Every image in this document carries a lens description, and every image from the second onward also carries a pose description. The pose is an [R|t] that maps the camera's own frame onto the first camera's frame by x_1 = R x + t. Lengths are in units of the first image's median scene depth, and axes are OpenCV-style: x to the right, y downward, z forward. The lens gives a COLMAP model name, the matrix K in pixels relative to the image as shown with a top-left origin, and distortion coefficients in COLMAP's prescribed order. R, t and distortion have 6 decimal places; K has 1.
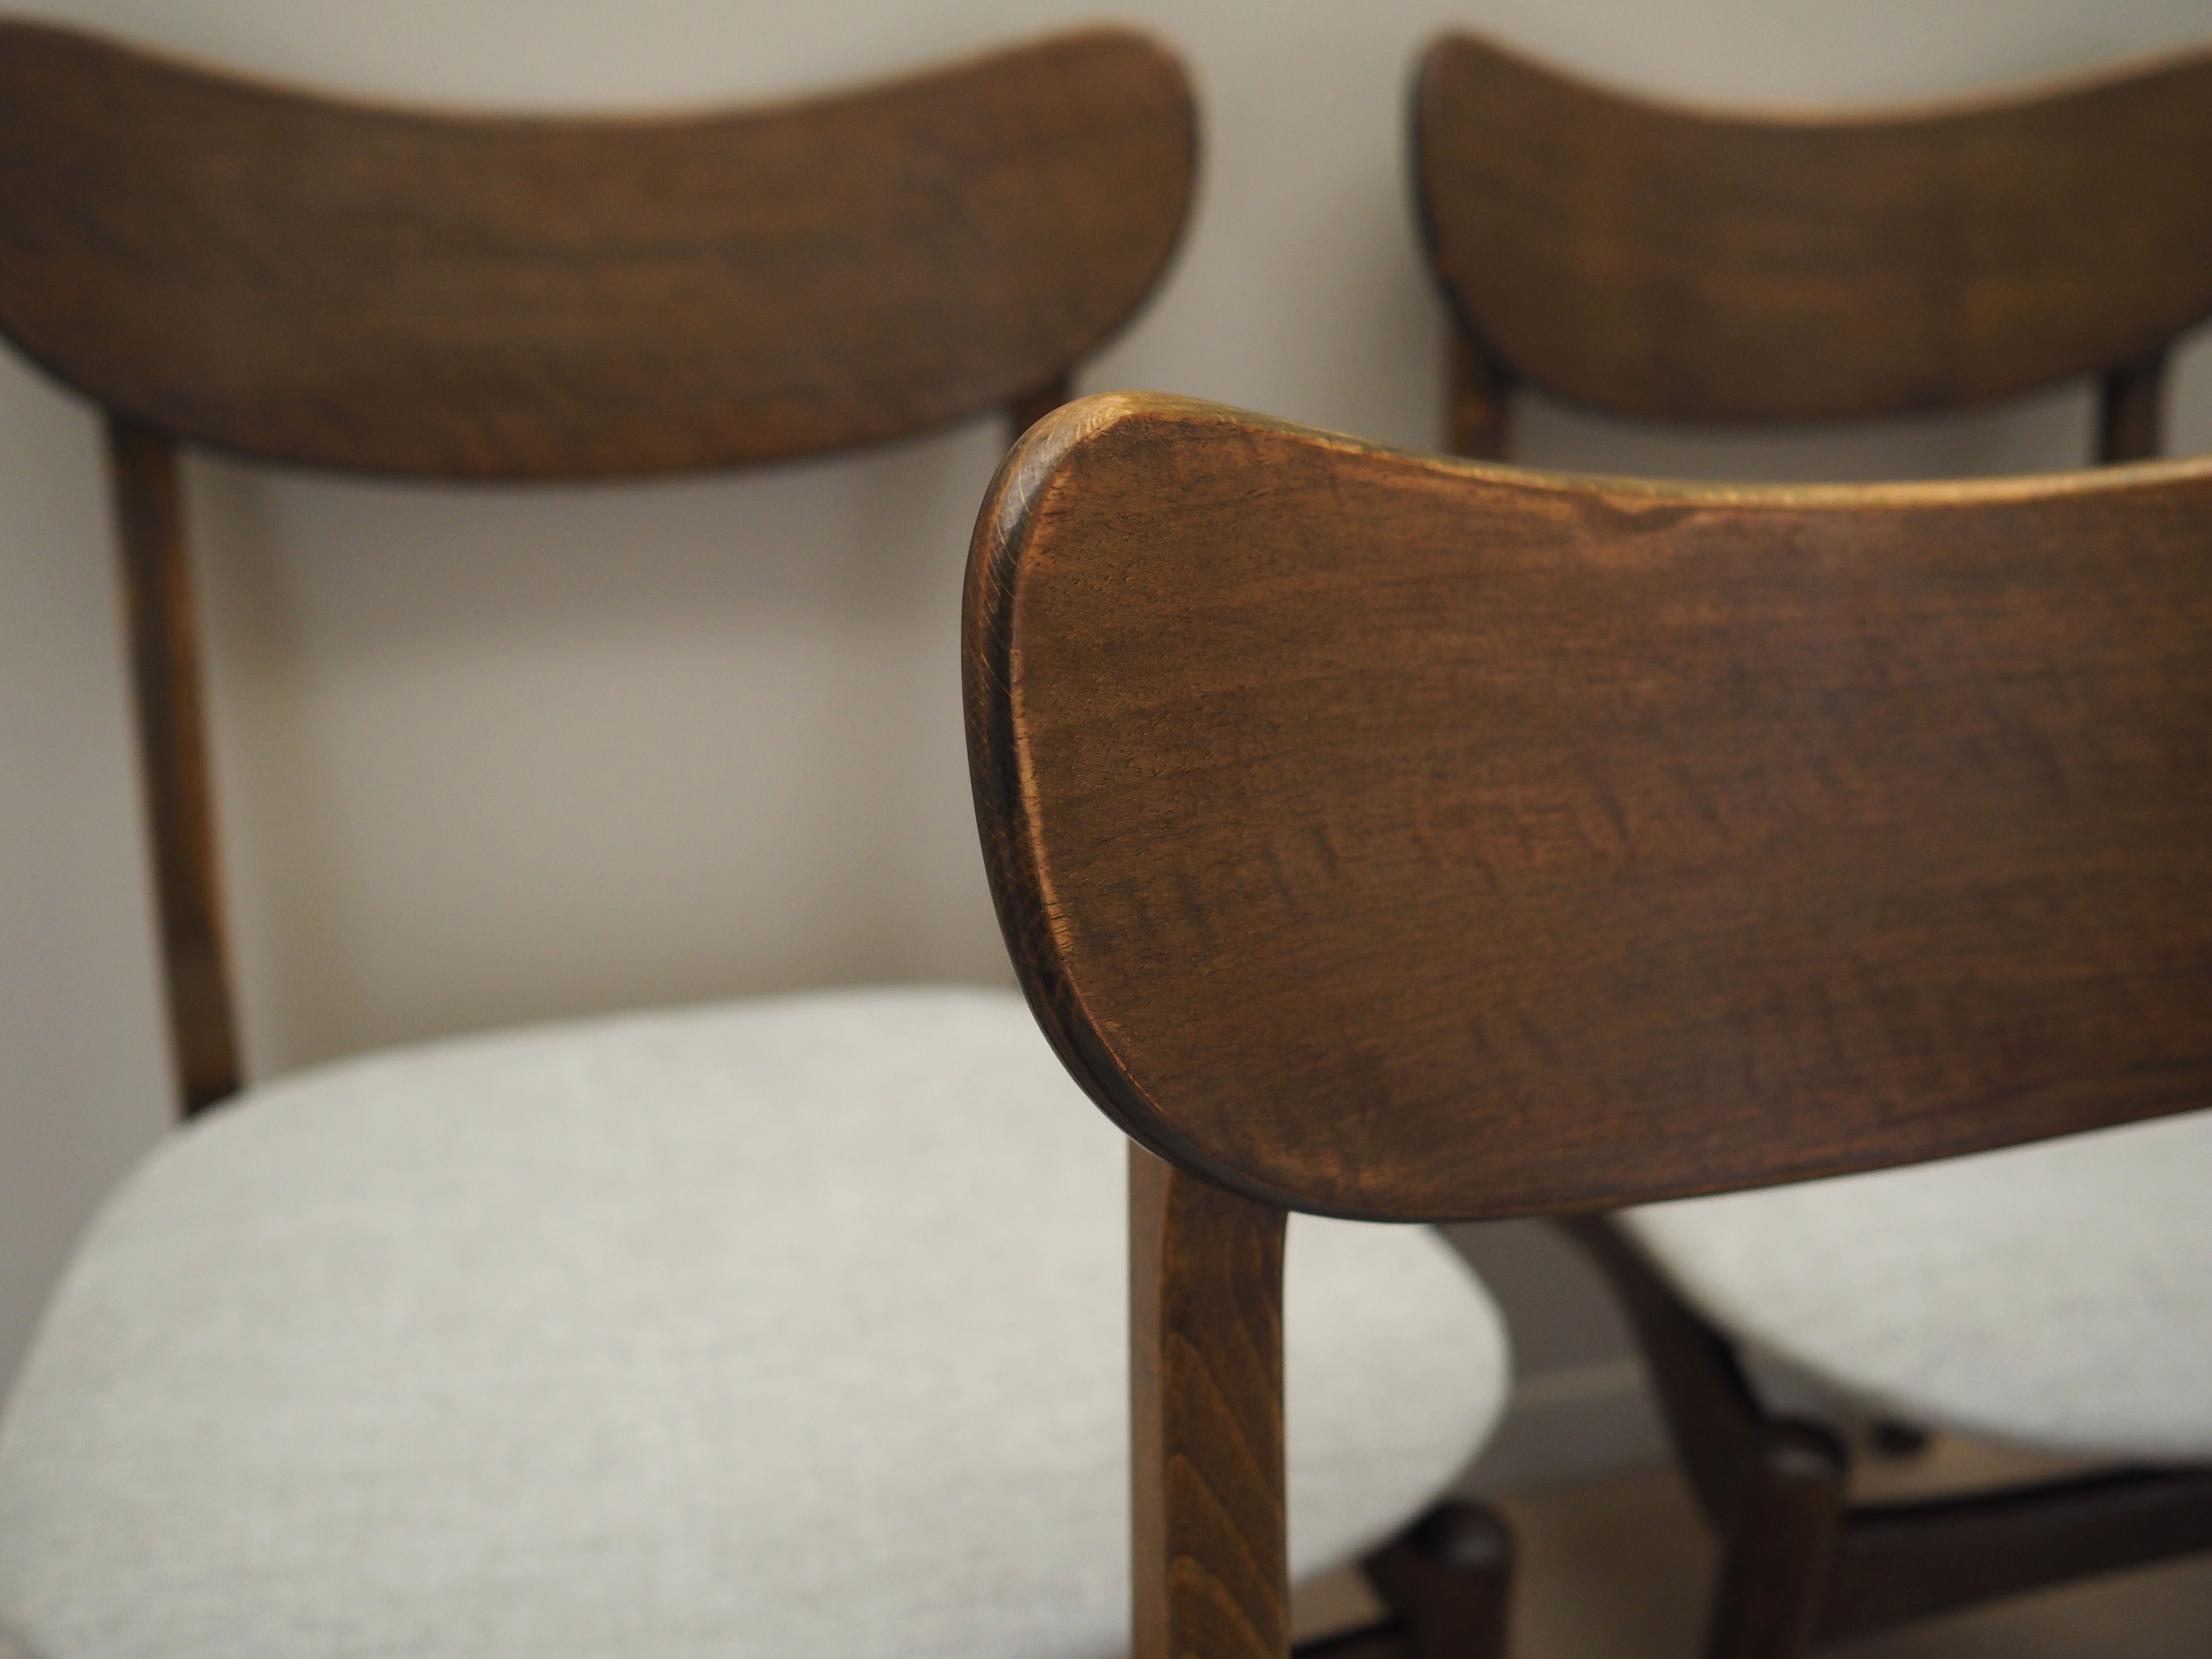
lens RADIAL K [[2331.2, 0, 1106.0], [0, 2331.2, 829.5], [0, 0, 1]] dist [-0.012172, 0.003320]
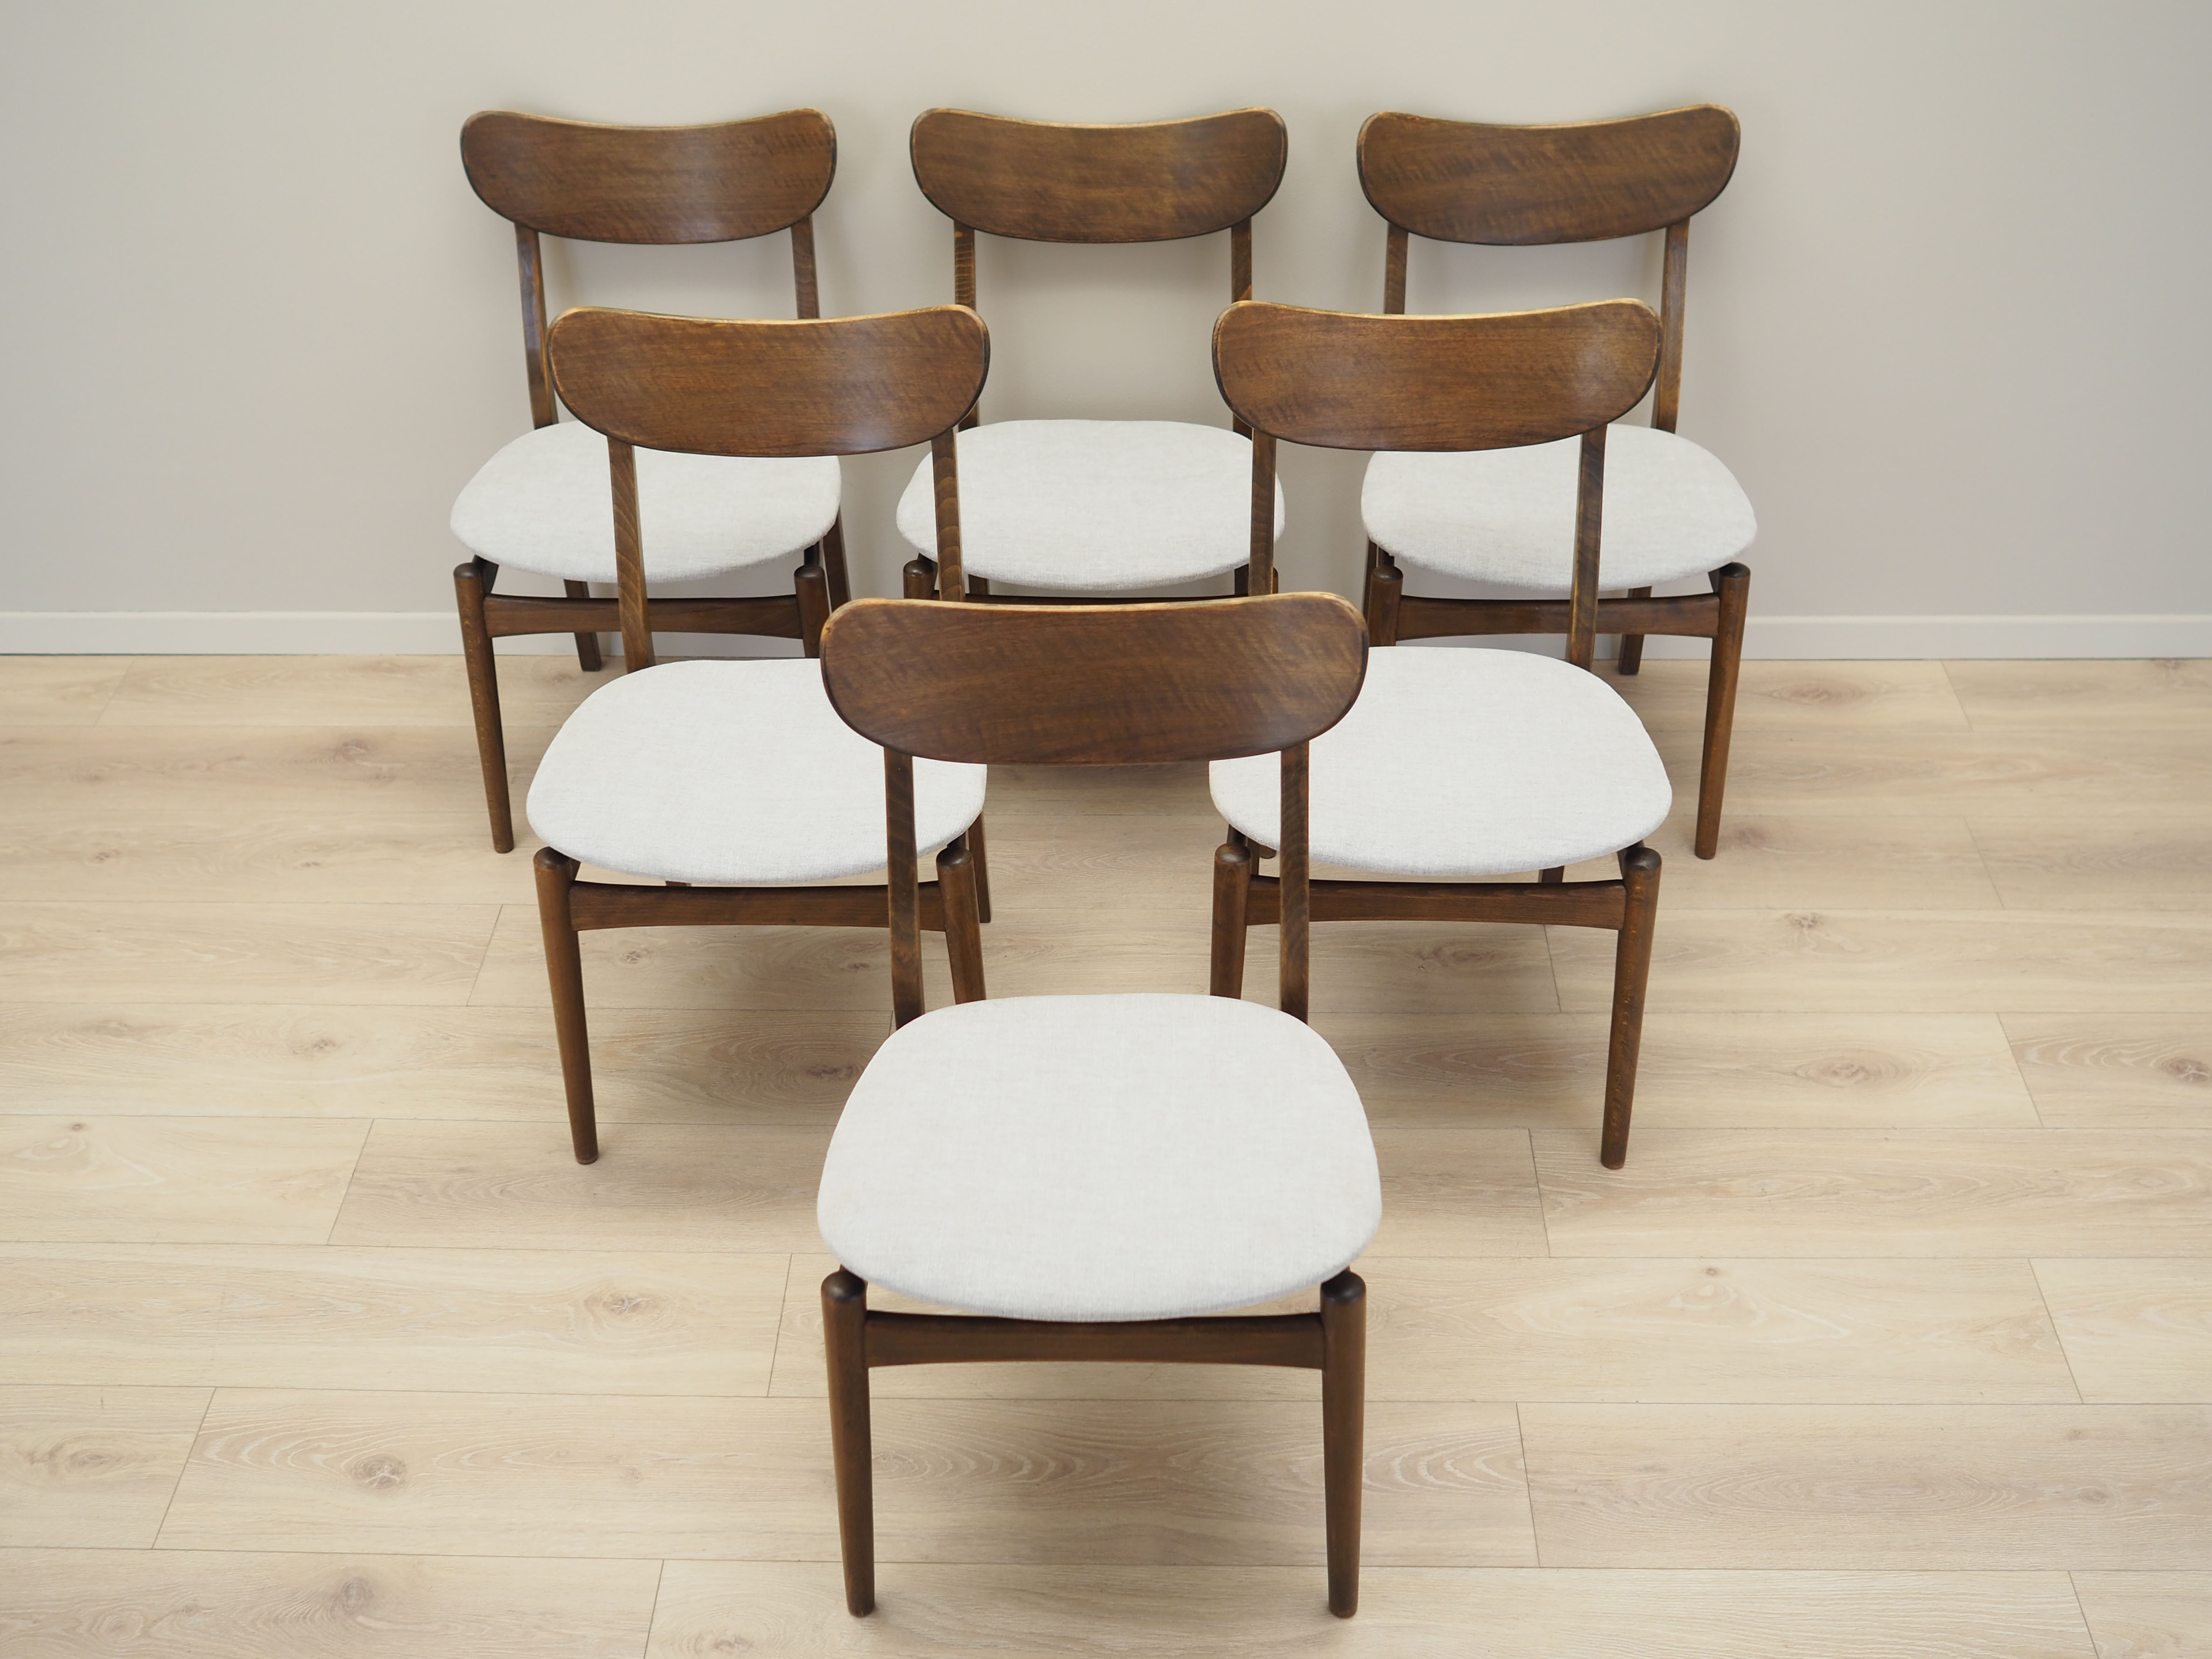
lens RADIAL K [[2514.0, 0, 1106.0], [0, 2514.0, 829.5], [0, 0, 1]] dist [-0.012063, 0.007032]
pose [[0.942798, 0.154240, -0.295538, 1.725801], [-0.090237, 0.971507, 0.219159, -0.204125], [0.320920, -0.179954, 0.929853, -2.479482]]
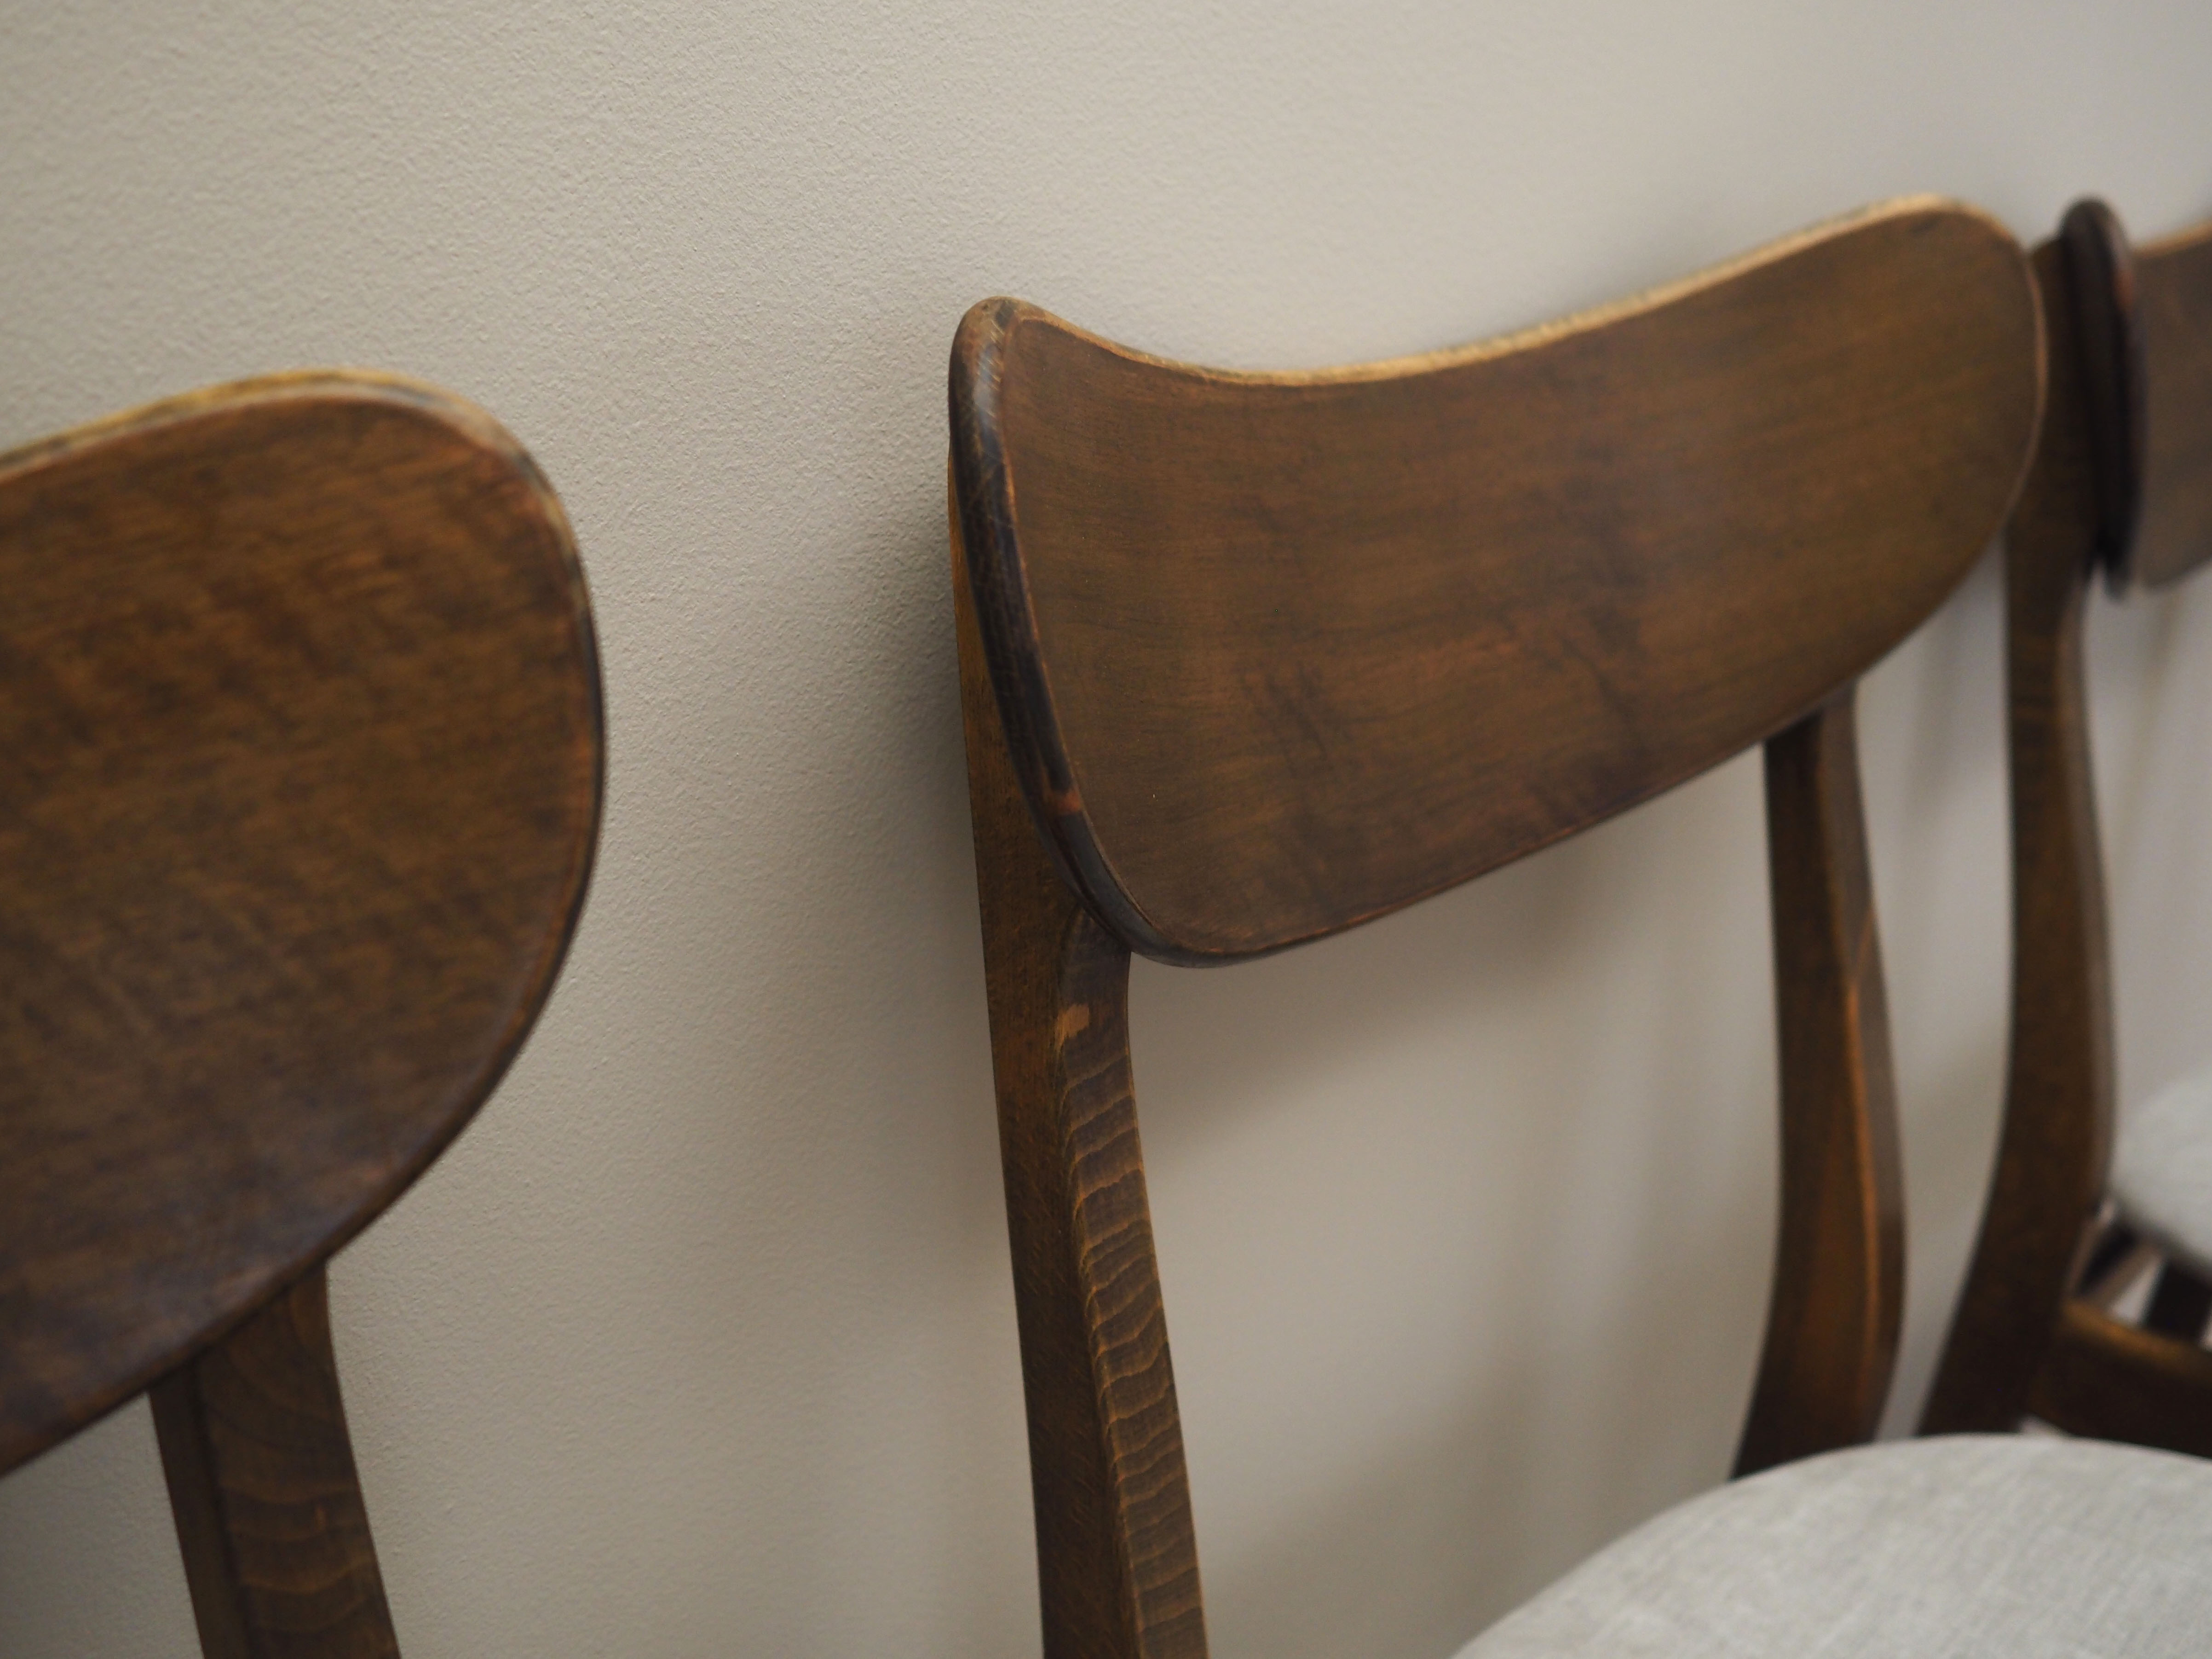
lens RADIAL K [[2486.0, 0, 1167.9], [0, 2486.0, 809.0], [0, 0, 1]] dist [-0.010833, 0.000949]
pose [[0.861423, -0.165962, 0.480007, -0.095939], [0.183766, 0.982919, 0.010055, -0.285438], [-0.473476, 0.079547, 0.877207, 0.647030]]
